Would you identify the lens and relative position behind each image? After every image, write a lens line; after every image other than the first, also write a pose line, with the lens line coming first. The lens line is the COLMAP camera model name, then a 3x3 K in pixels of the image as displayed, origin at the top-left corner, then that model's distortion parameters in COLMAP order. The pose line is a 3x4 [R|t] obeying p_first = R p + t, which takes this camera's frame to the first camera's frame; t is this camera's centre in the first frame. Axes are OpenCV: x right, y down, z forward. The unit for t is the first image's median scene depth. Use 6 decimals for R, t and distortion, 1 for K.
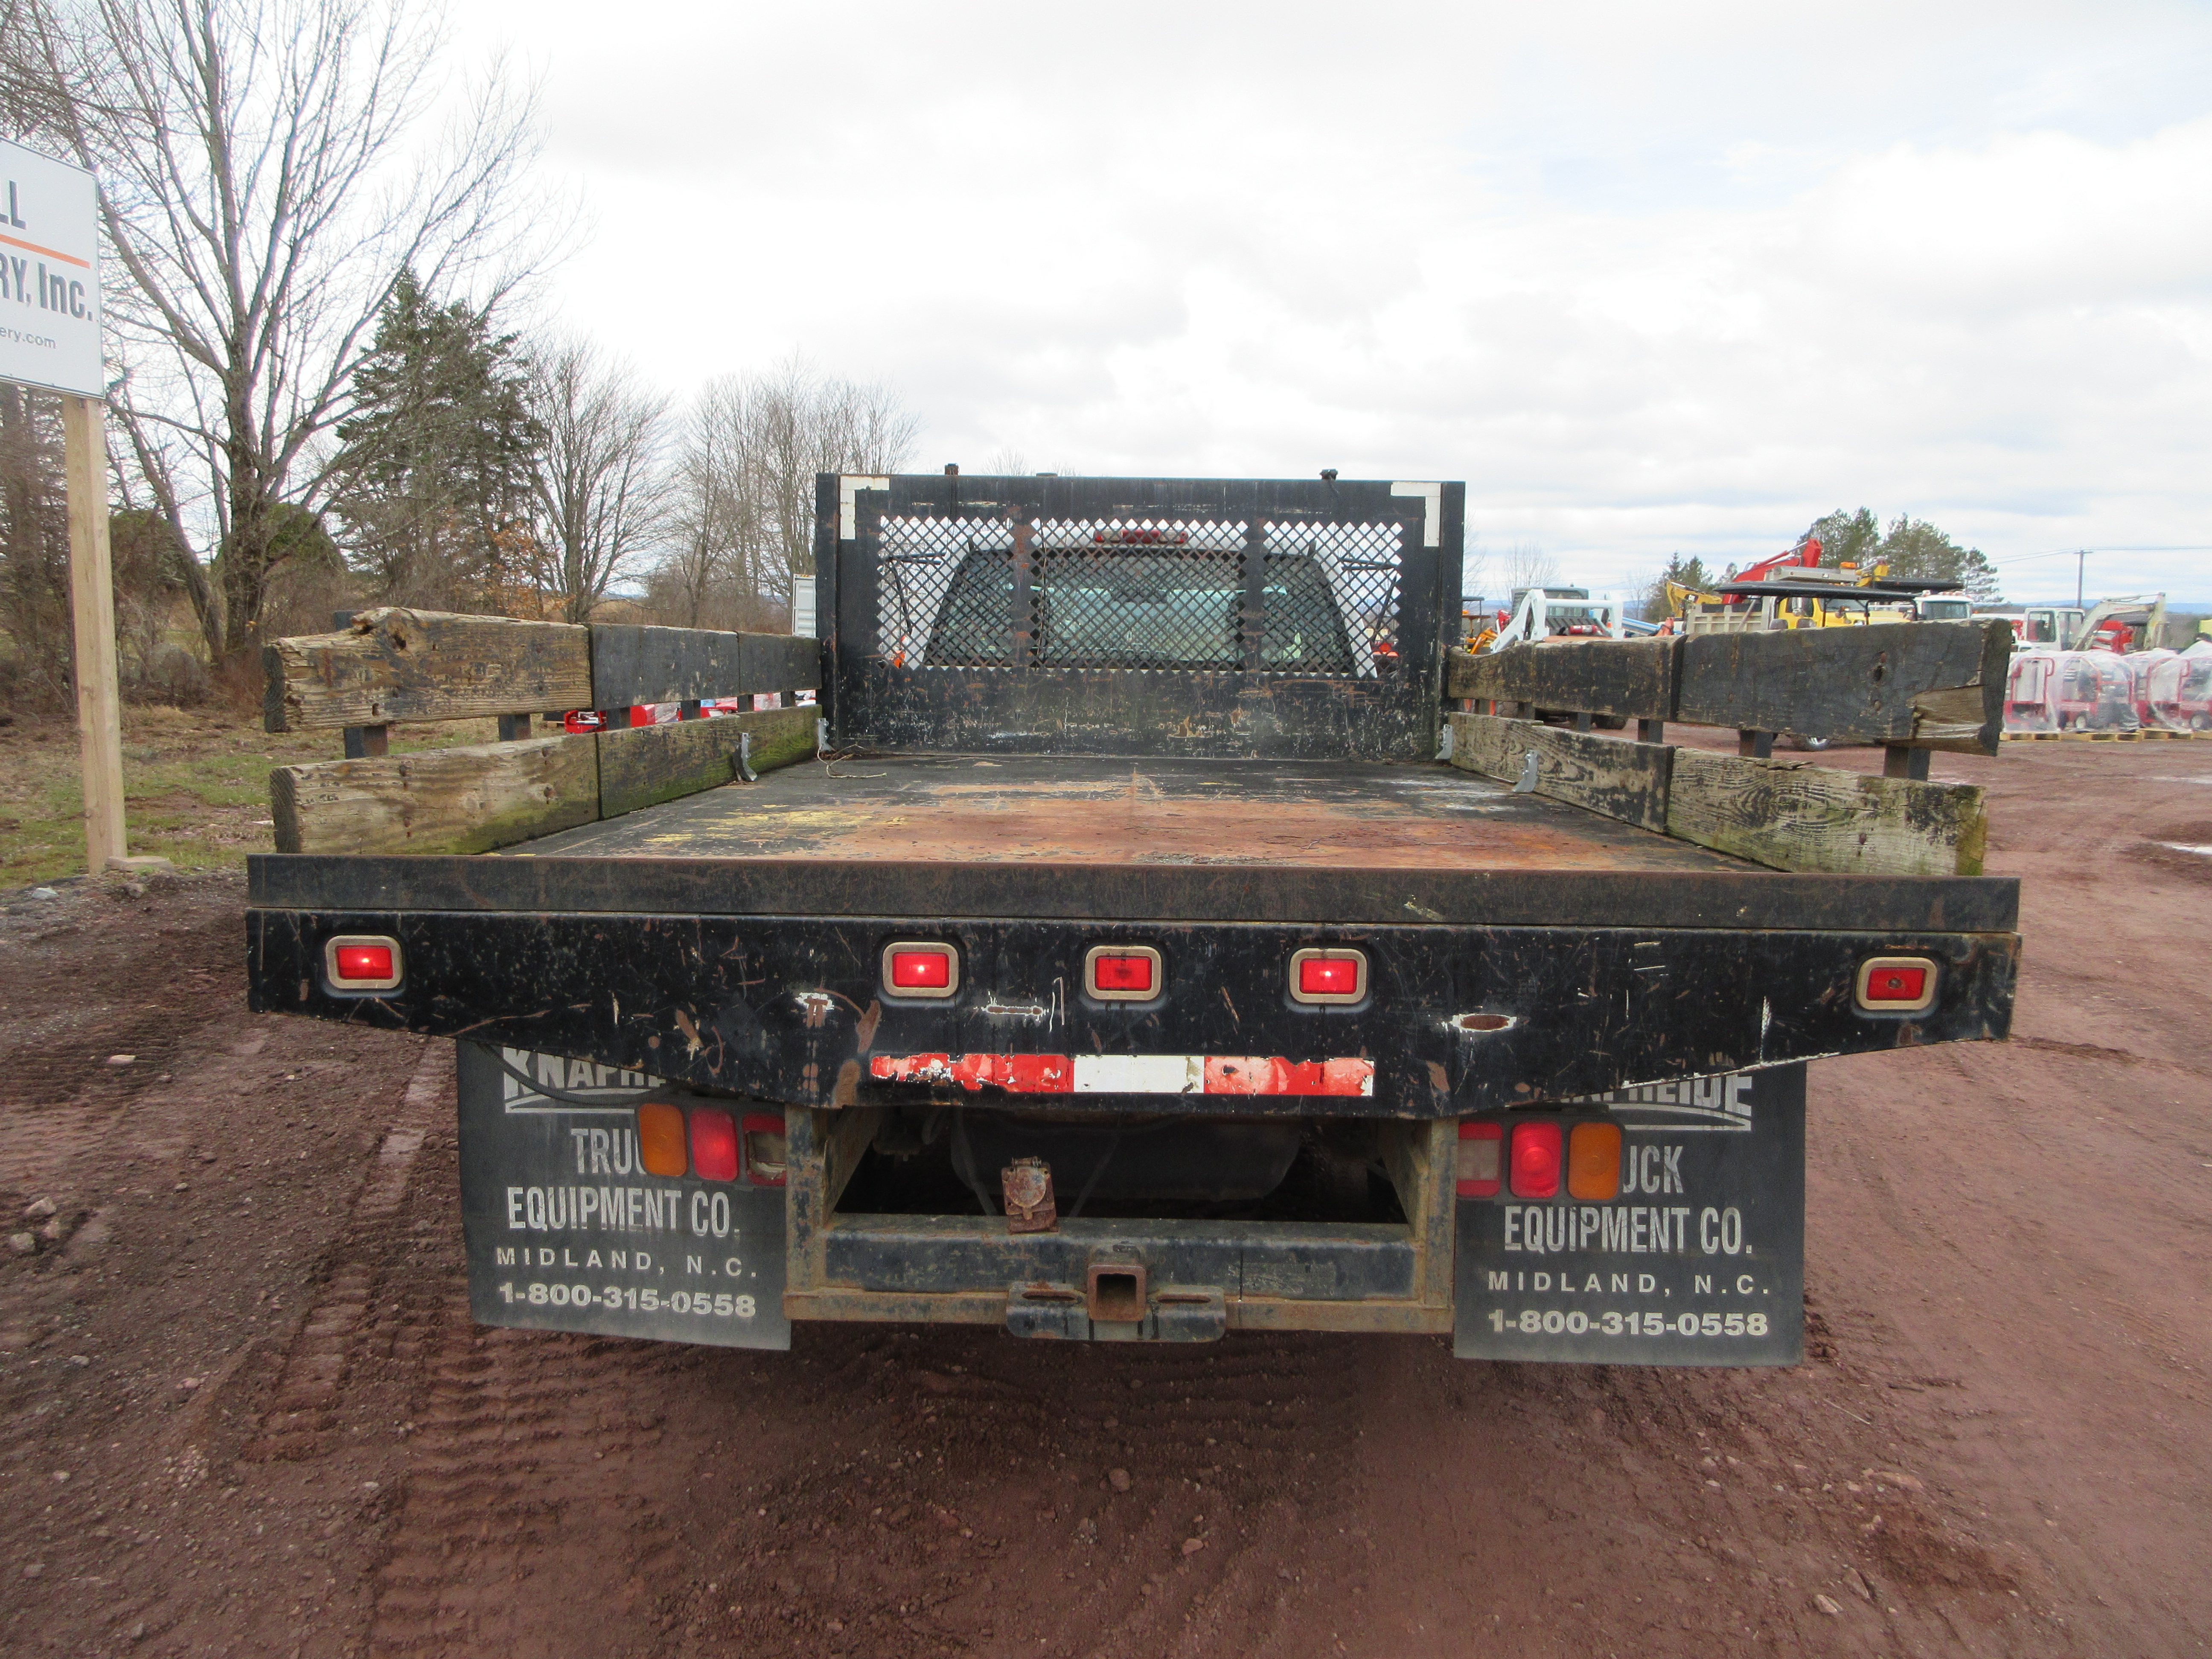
lens RADIAL K [[1603.6, 0, 1104.8], [0, 1603.6, 816.2], [0, 0, 1]] dist [0.009358, -0.007132]
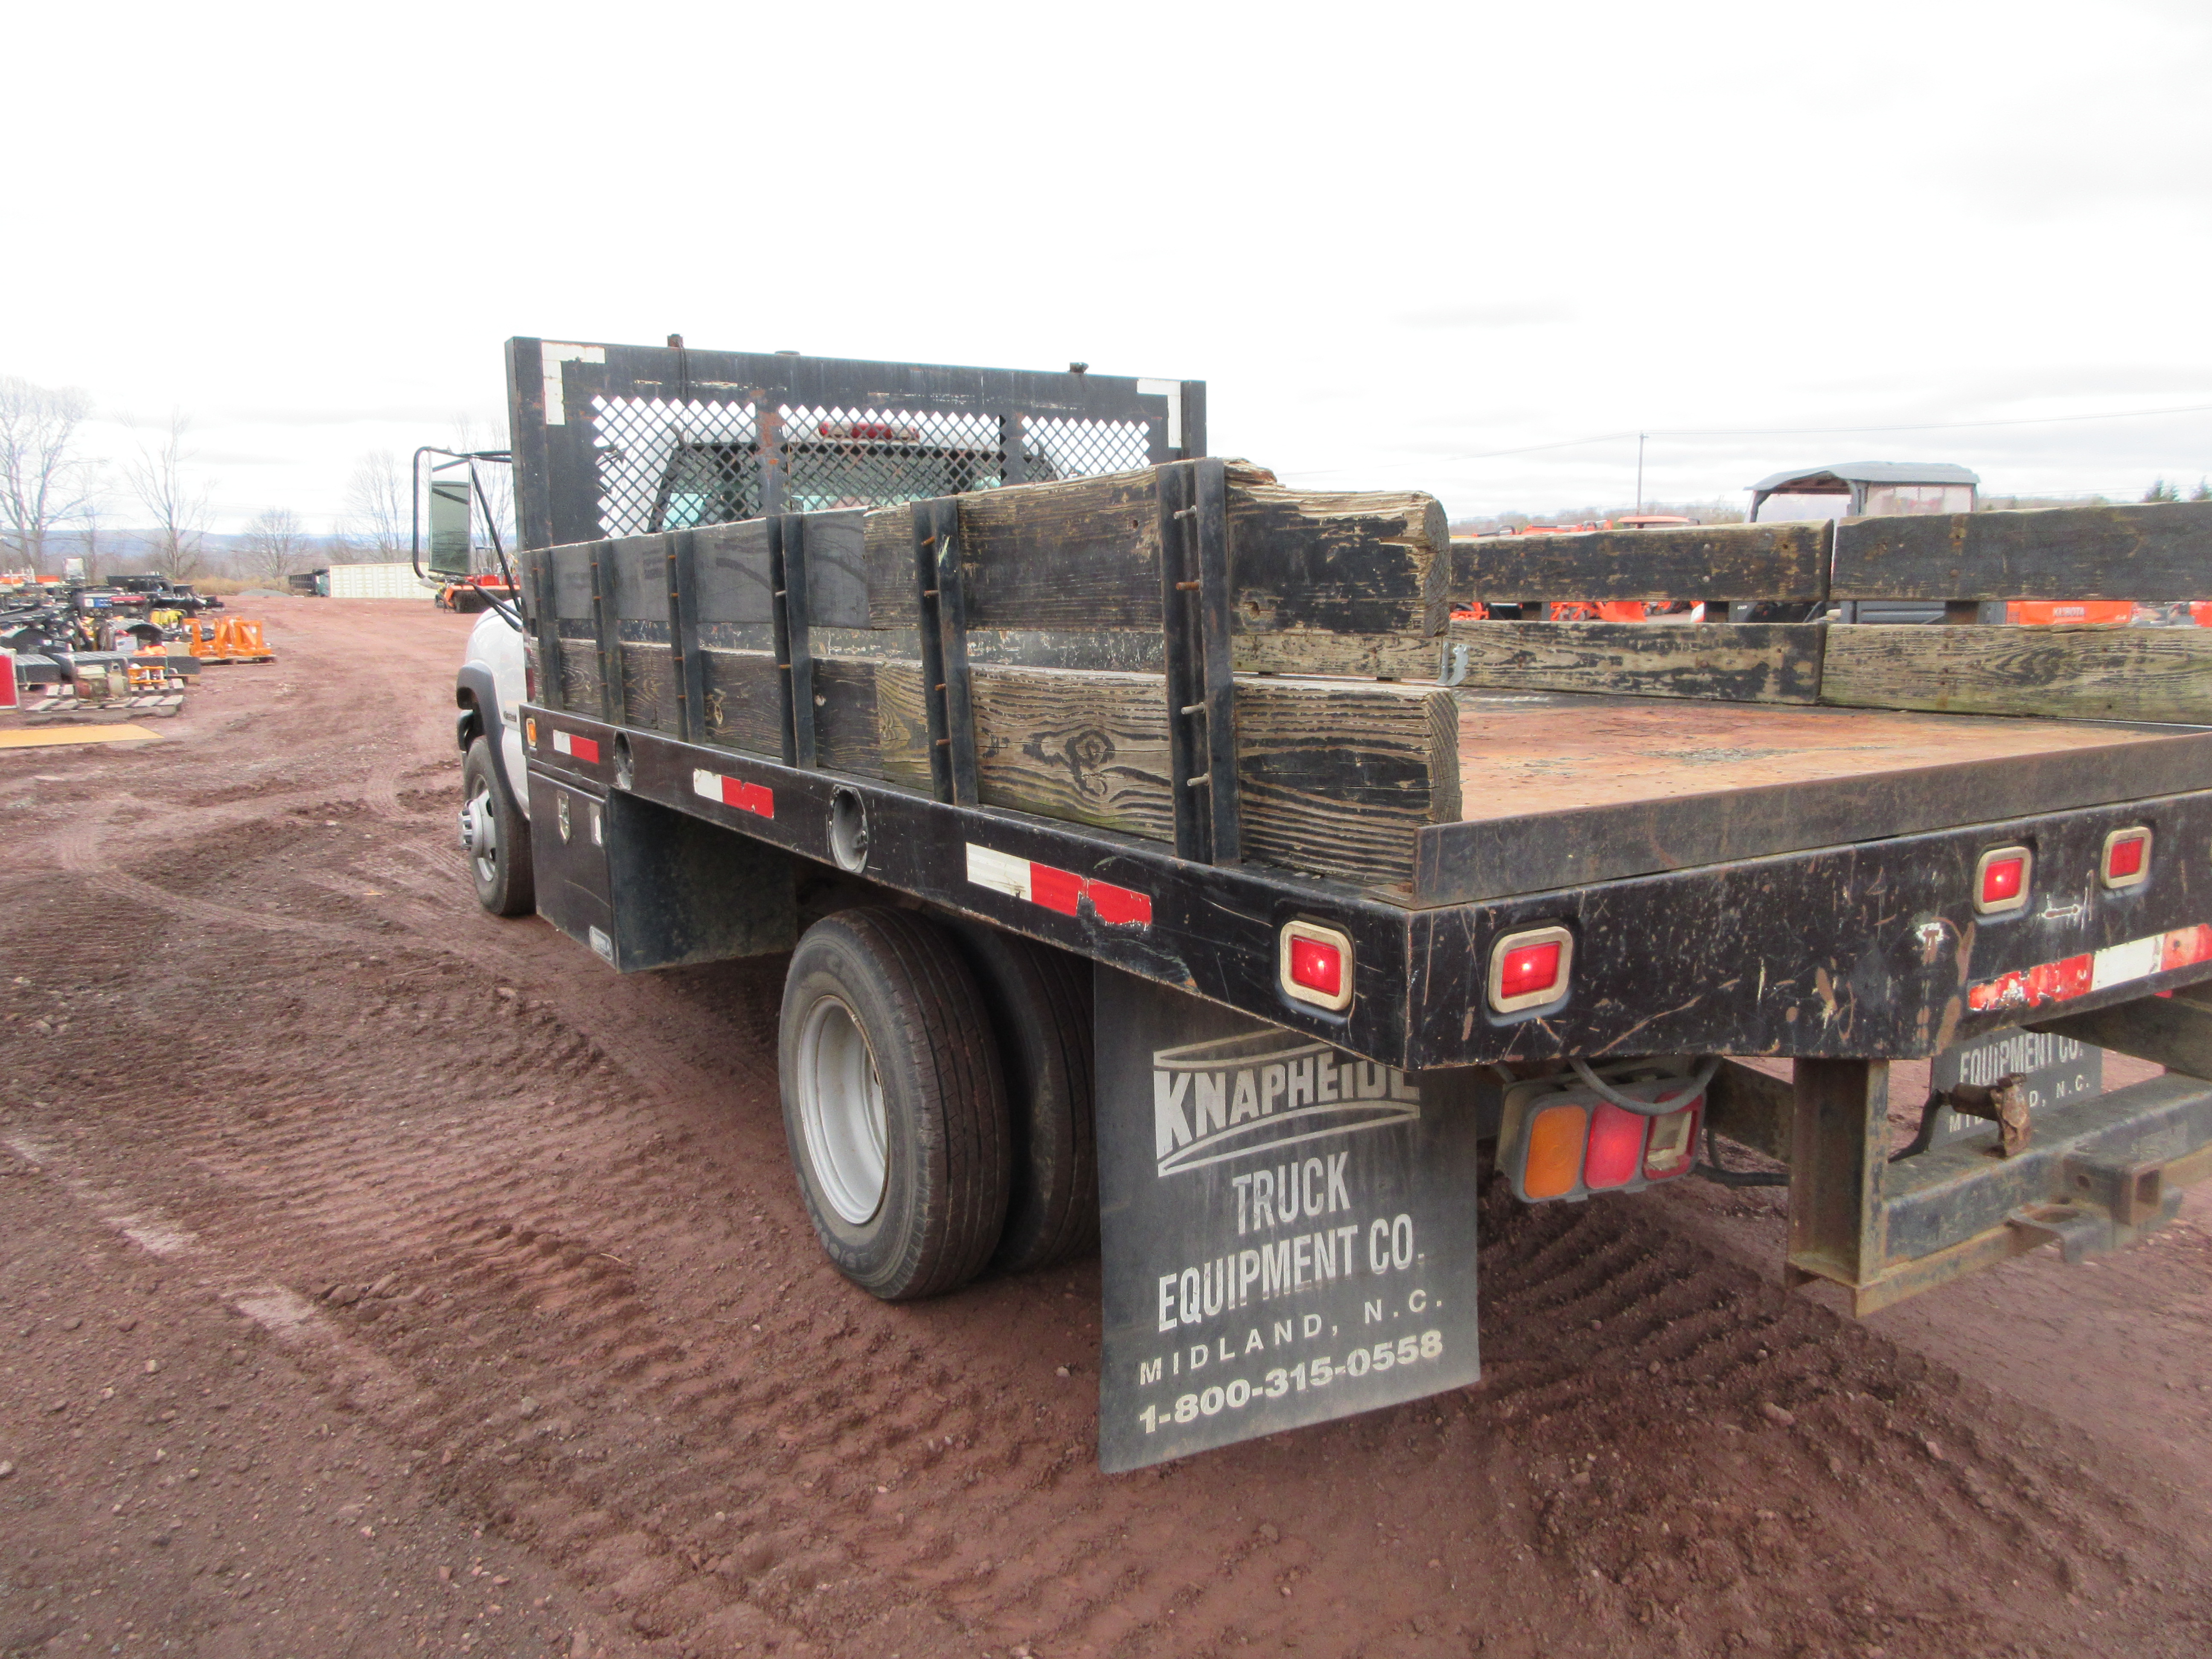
lens RADIAL K [[1603.6, 0, 1097.5], [0, 1603.6, 823.7], [0, 0, 1]] dist [0.009358, -0.007132]
pose [[0.843338, -0.104378, 0.527149, -0.760709], [0.079636, 0.994399, 0.069494, -0.026254], [-0.531450, -0.016627, 0.846926, 0.403873]]
